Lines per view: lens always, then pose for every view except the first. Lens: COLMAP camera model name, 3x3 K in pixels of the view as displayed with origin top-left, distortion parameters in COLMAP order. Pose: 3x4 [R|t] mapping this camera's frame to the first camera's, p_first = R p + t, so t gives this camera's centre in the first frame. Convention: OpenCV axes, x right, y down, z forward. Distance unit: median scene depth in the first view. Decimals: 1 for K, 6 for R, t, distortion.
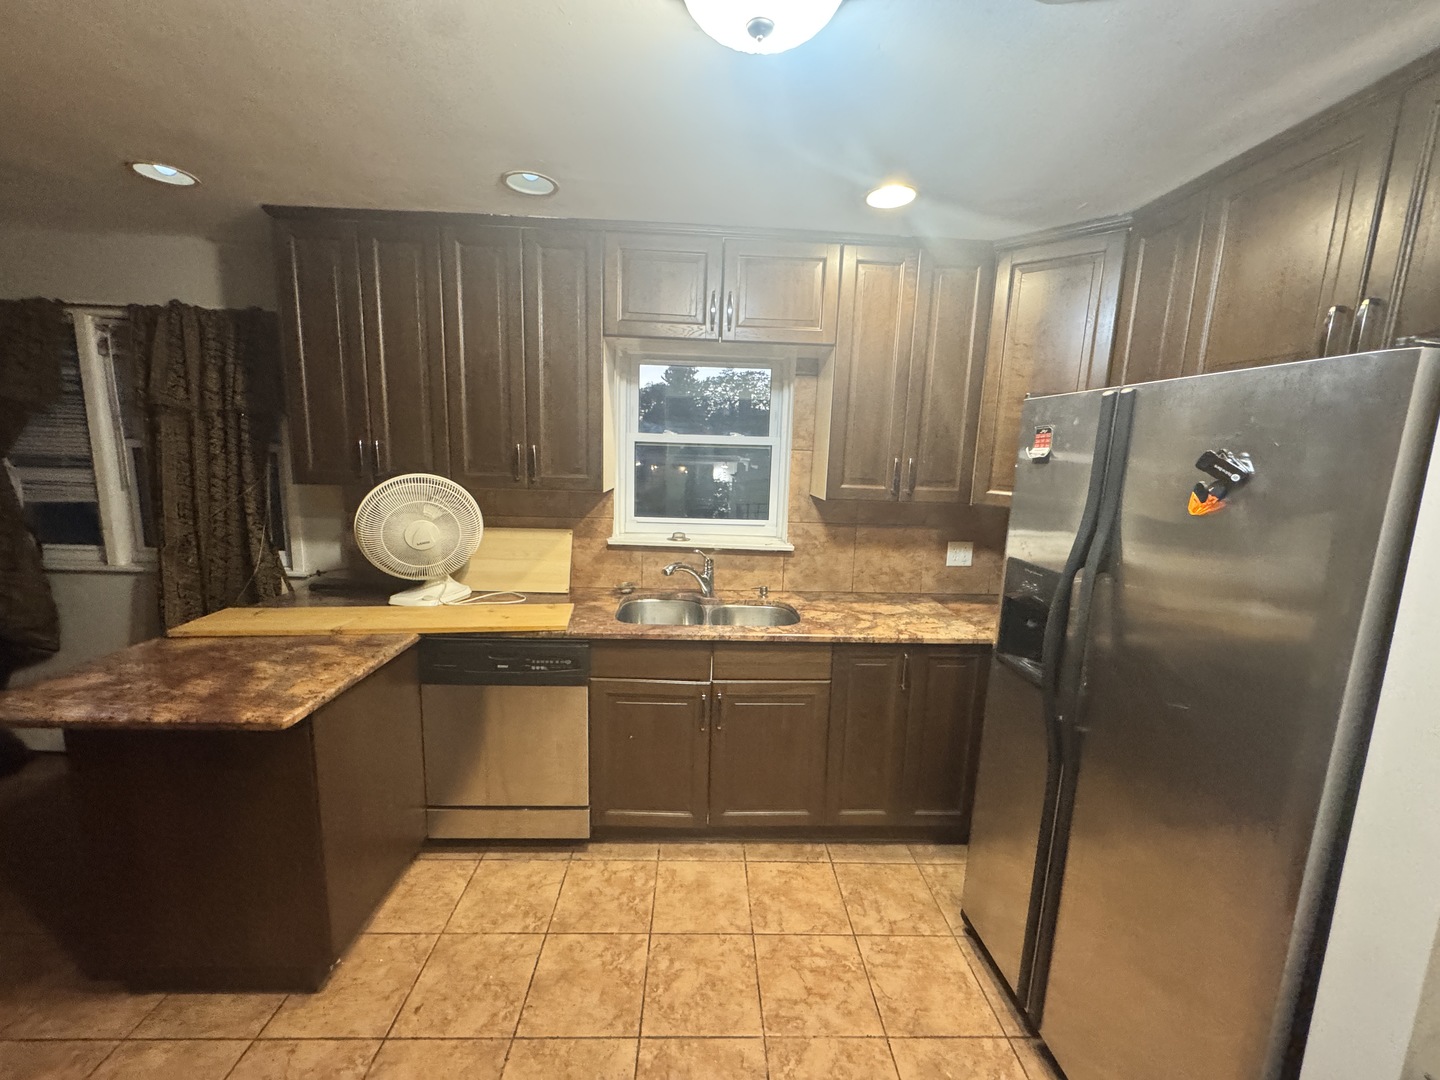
lens RADIAL K [[577.5, 0, 720.0], [0, 577.5, 540.0], [0, 0, 1]] dist [-0.004144, -0.000051]
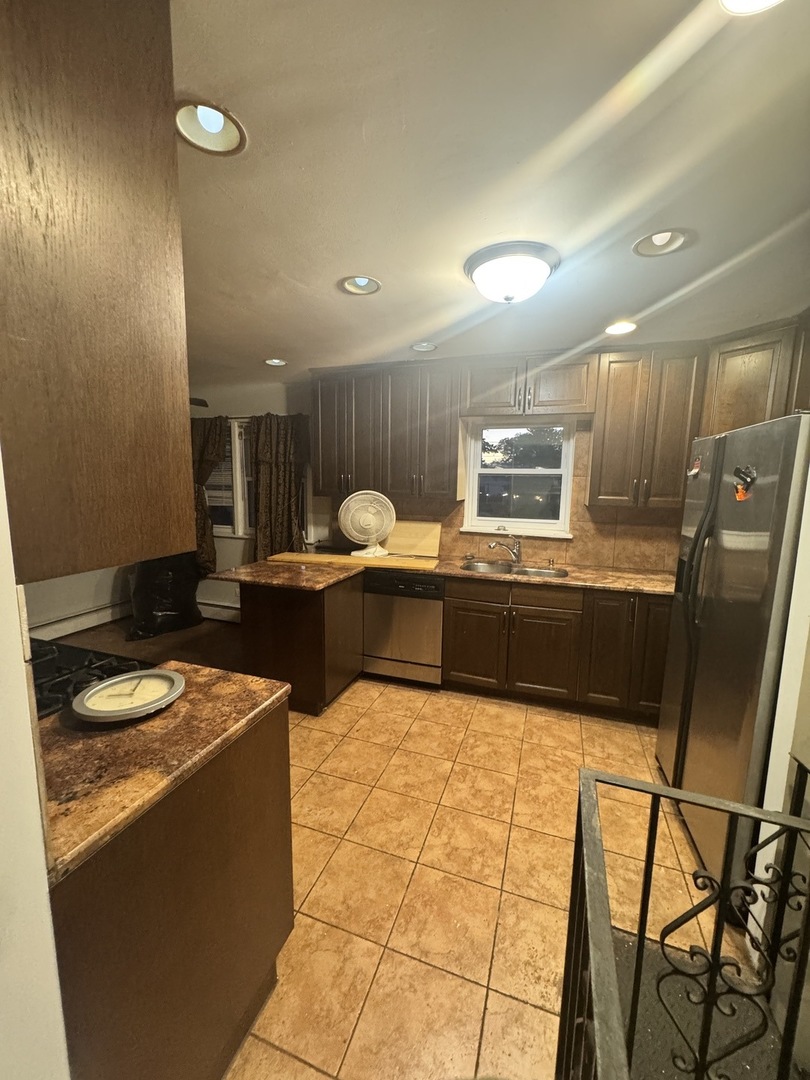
lens RADIAL K [[433.2, 0, 405.0], [0, 433.2, 540.0], [0, 0, 1]] dist [-0.004144, -0.000051]
pose [[0.931995, 0.034526, -0.360822, 0.142437], [-0.044573, 0.998815, -0.019557, 0.074914], [0.359719, 0.034310, 0.932429, -0.332920]]
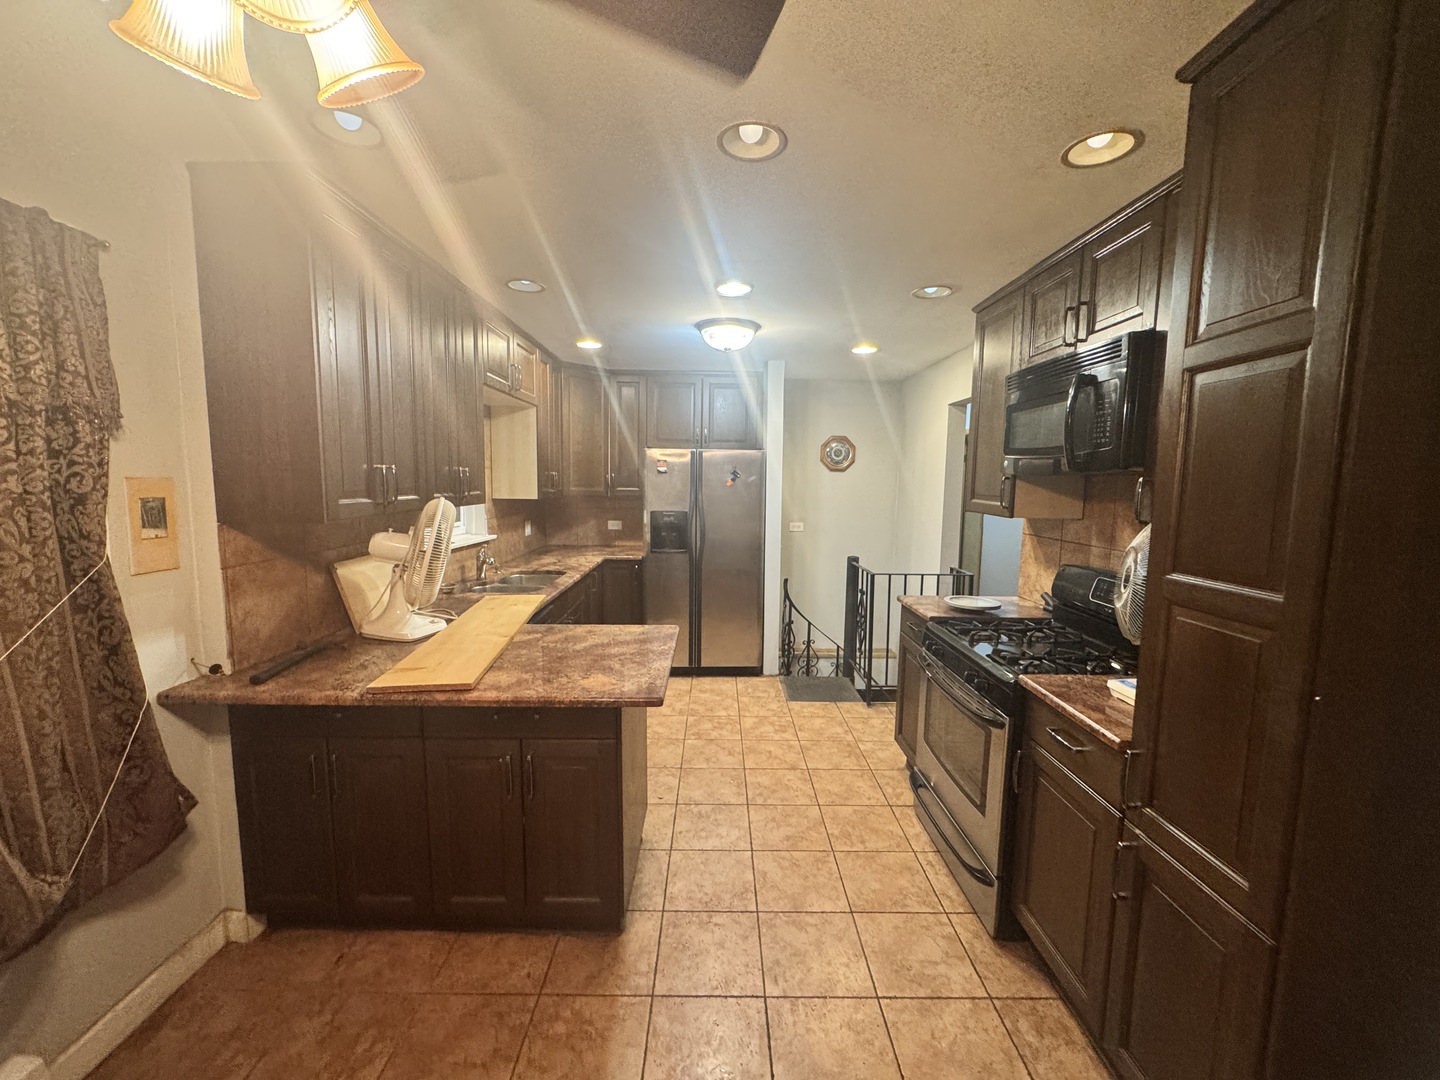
lens RADIAL K [[577.5, 0, 720.0], [0, 577.5, 540.0], [0, 0, 1]] dist [-0.004144, -0.000051]
pose [[0.019223, -0.135170, 0.990636, -1.412736], [0.141480, 0.981217, 0.131139, -0.093218], [-0.989755, 0.137634, 0.037986, 0.435459]]
